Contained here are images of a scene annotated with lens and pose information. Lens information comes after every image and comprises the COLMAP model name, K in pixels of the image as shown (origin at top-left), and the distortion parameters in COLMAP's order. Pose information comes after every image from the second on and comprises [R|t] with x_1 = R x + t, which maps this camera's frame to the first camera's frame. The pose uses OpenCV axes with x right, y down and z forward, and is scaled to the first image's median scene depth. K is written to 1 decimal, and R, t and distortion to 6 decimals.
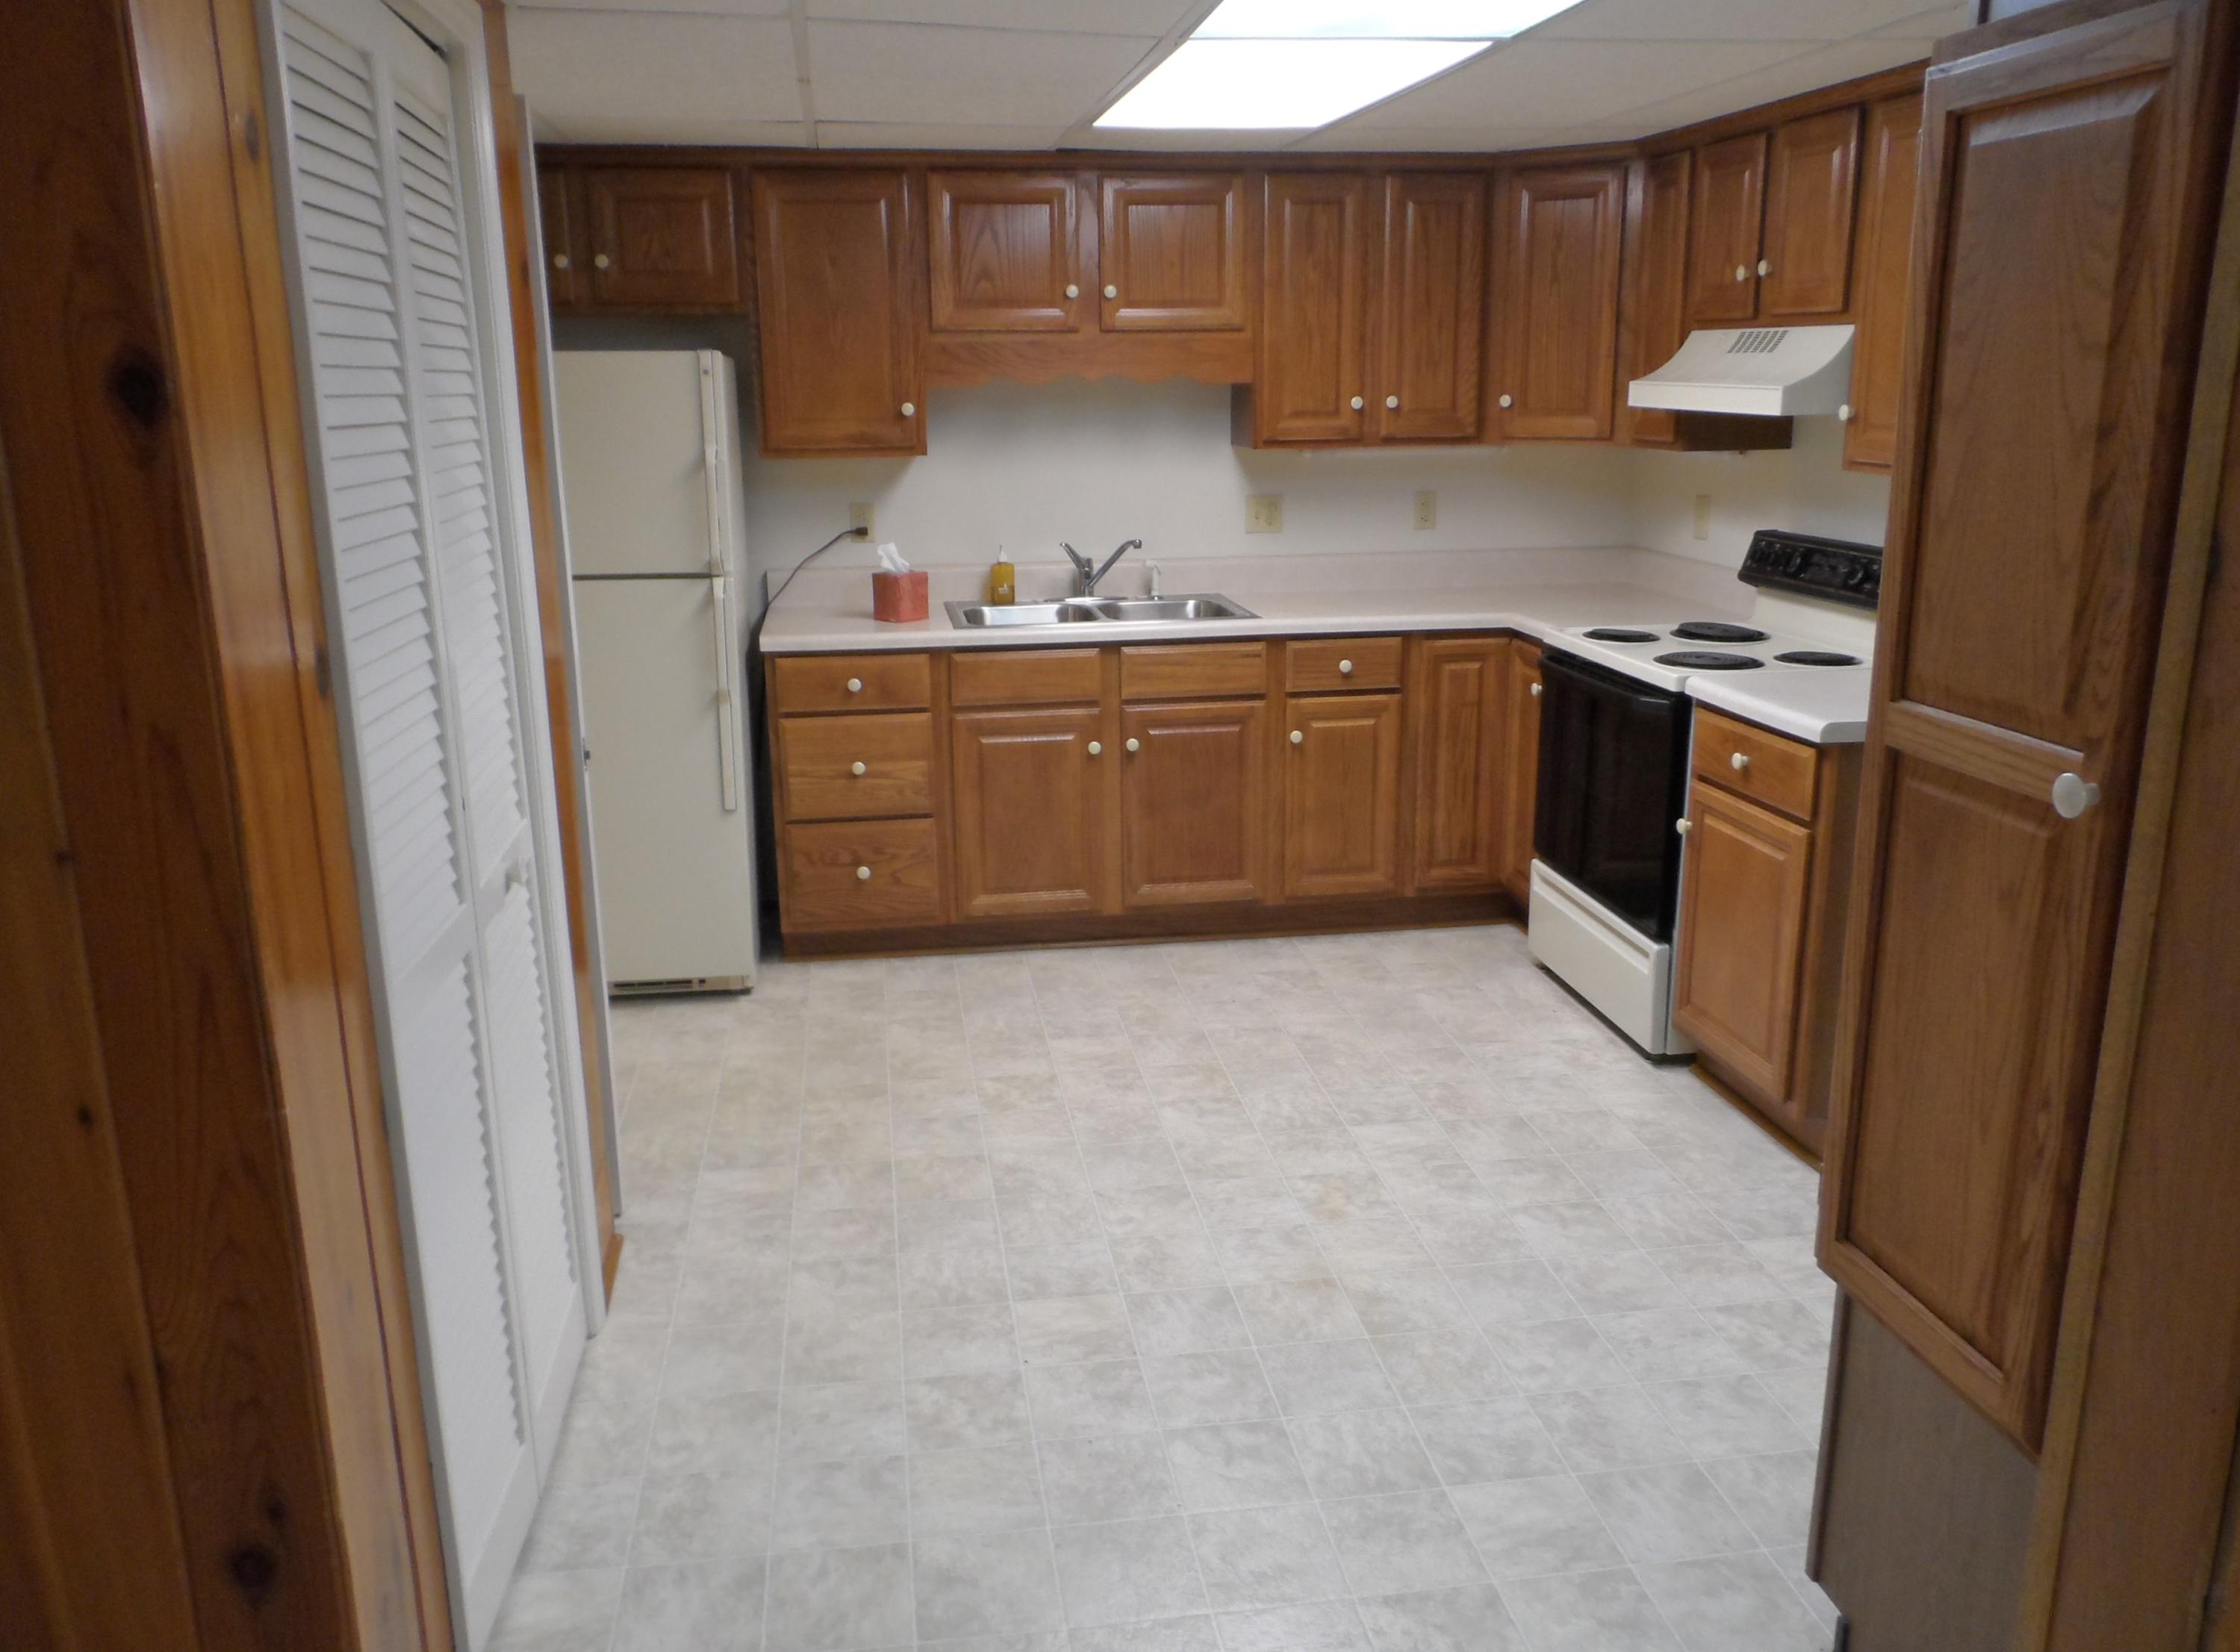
lens RADIAL K [[1717.6, 0, 1122.2], [0, 1717.6, 818.3], [0, 0, 1]] dist [-0.018265, 0.013312]
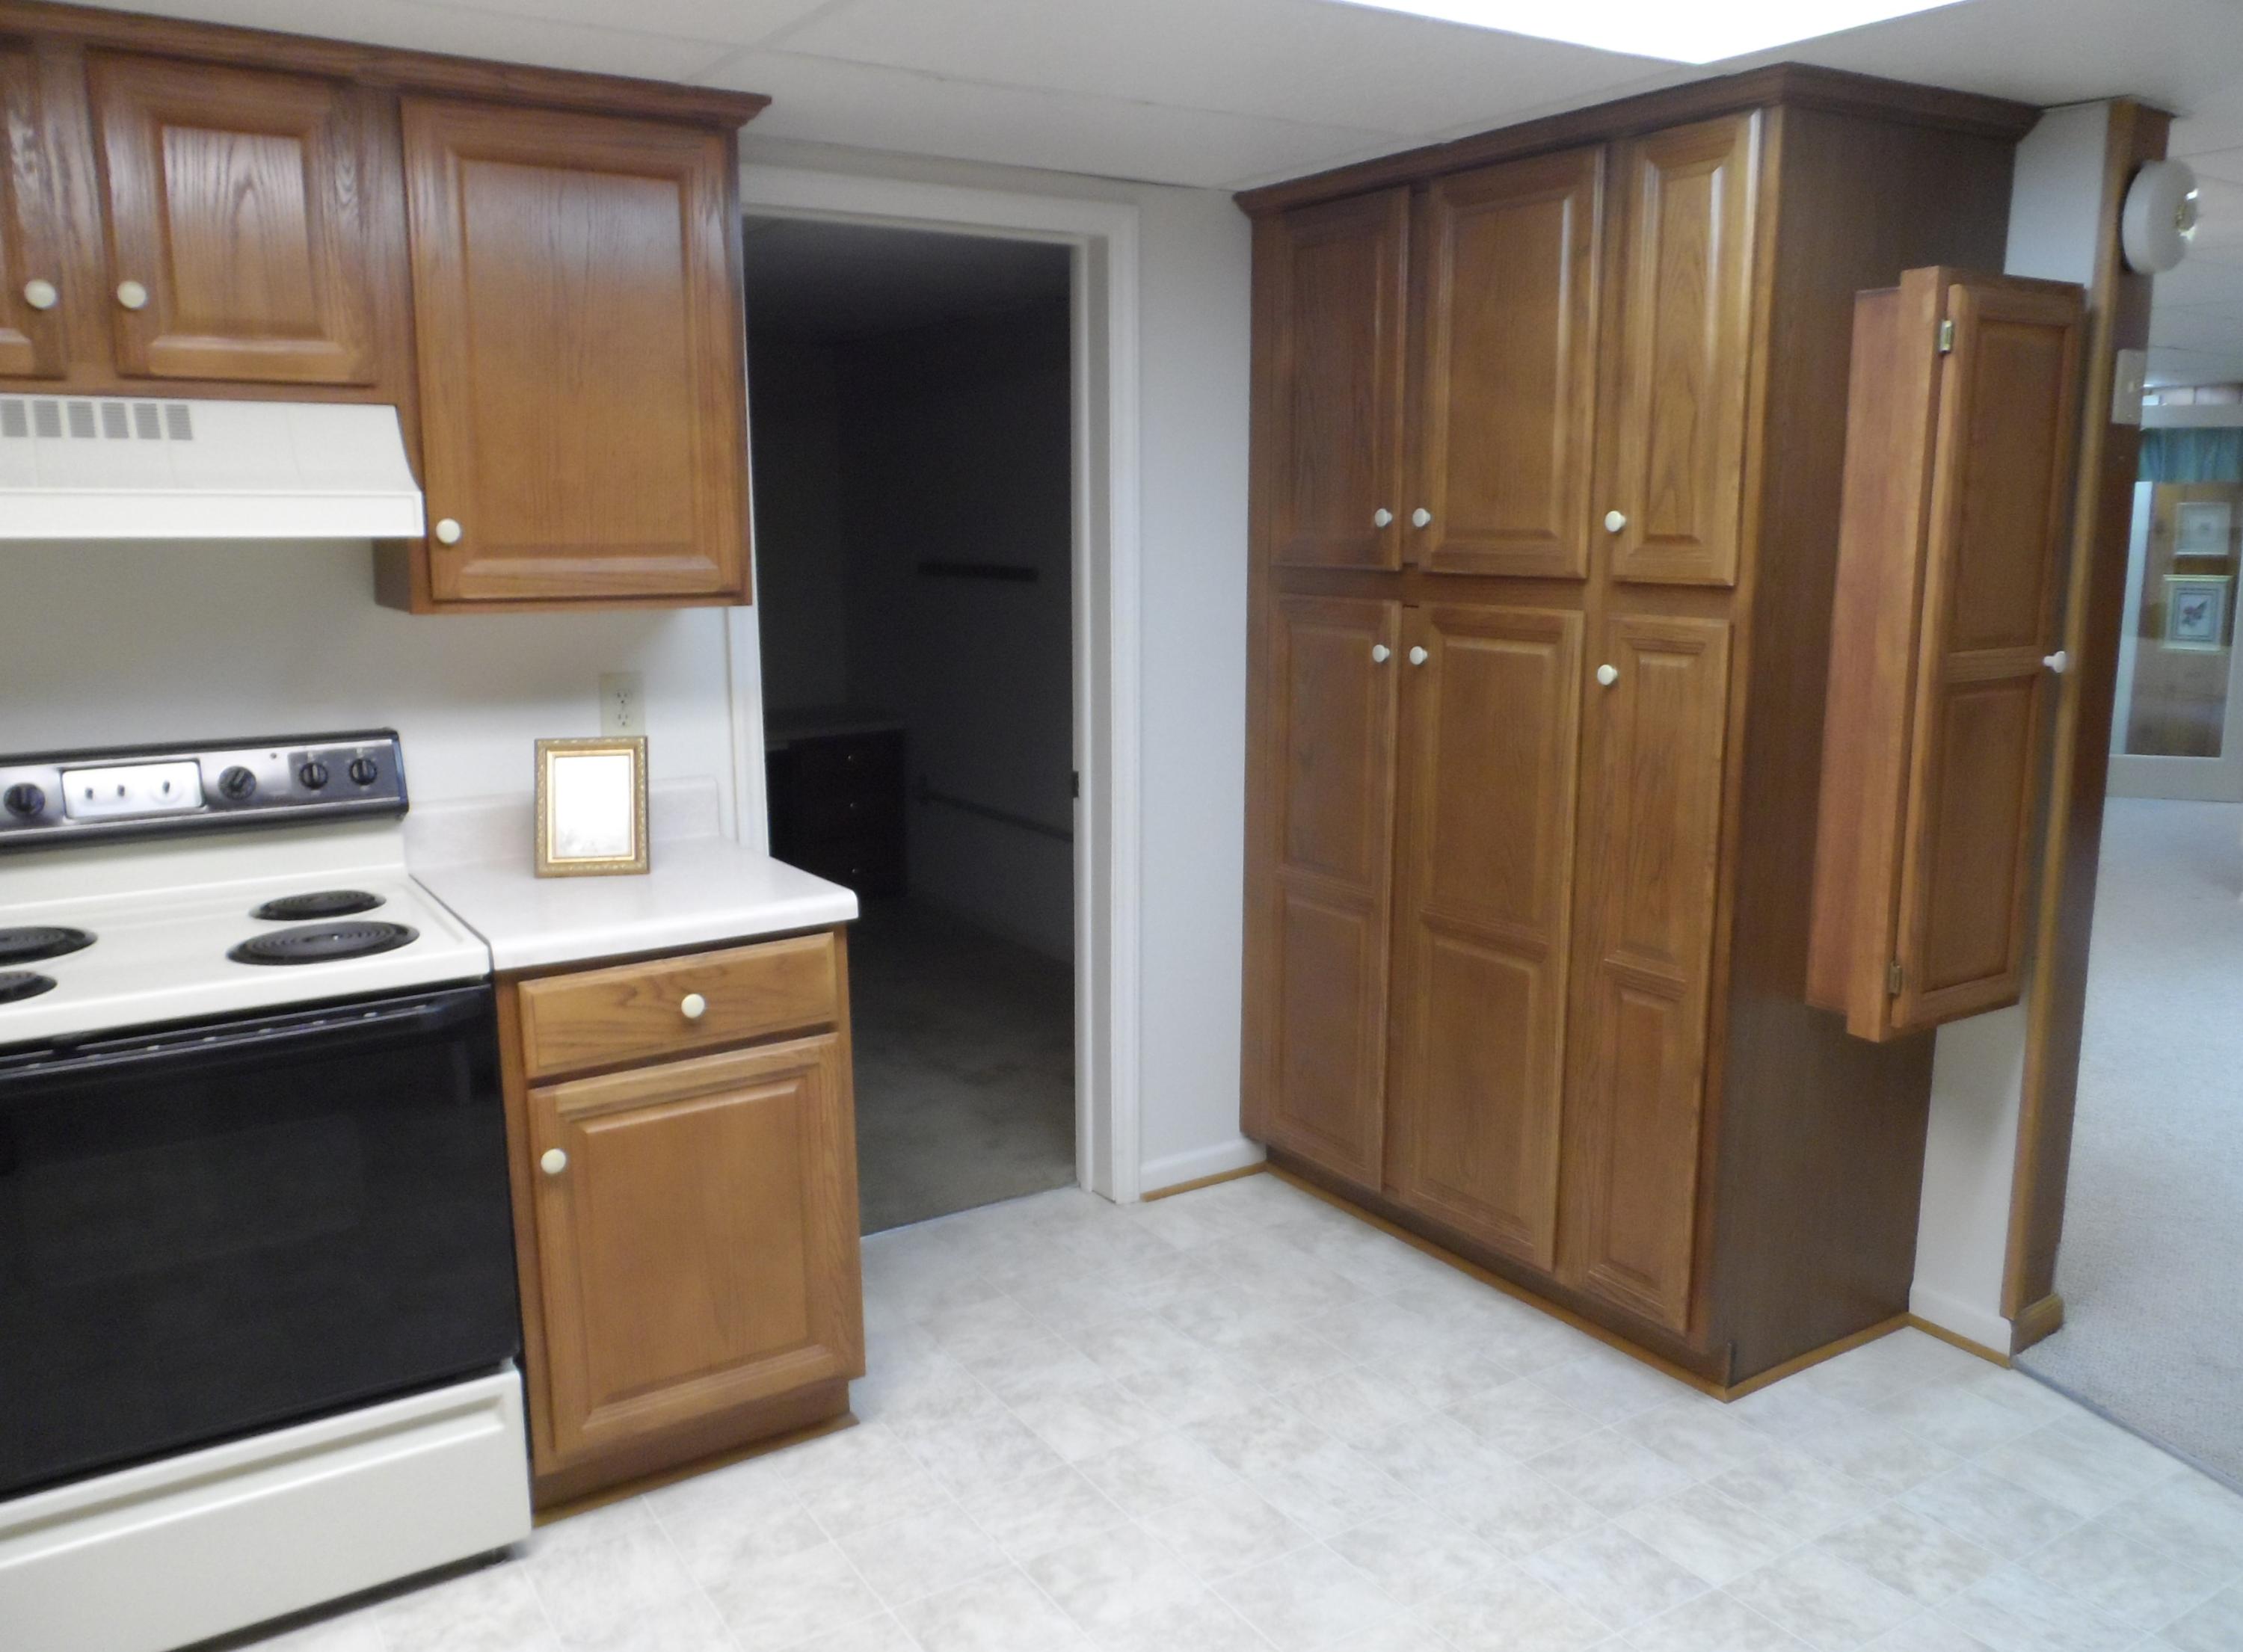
lens RADIAL K [[1719.9, 0, 1128.1], [0, 1719.9, 833.7], [0, 0, 1]] dist [-0.018265, 0.013312]
pose [[-0.402472, -0.149610, 0.903124, -0.431554], [0.240654, 0.934563, 0.262064, -0.302127], [-0.883234, 0.322814, -0.340131, 1.308886]]
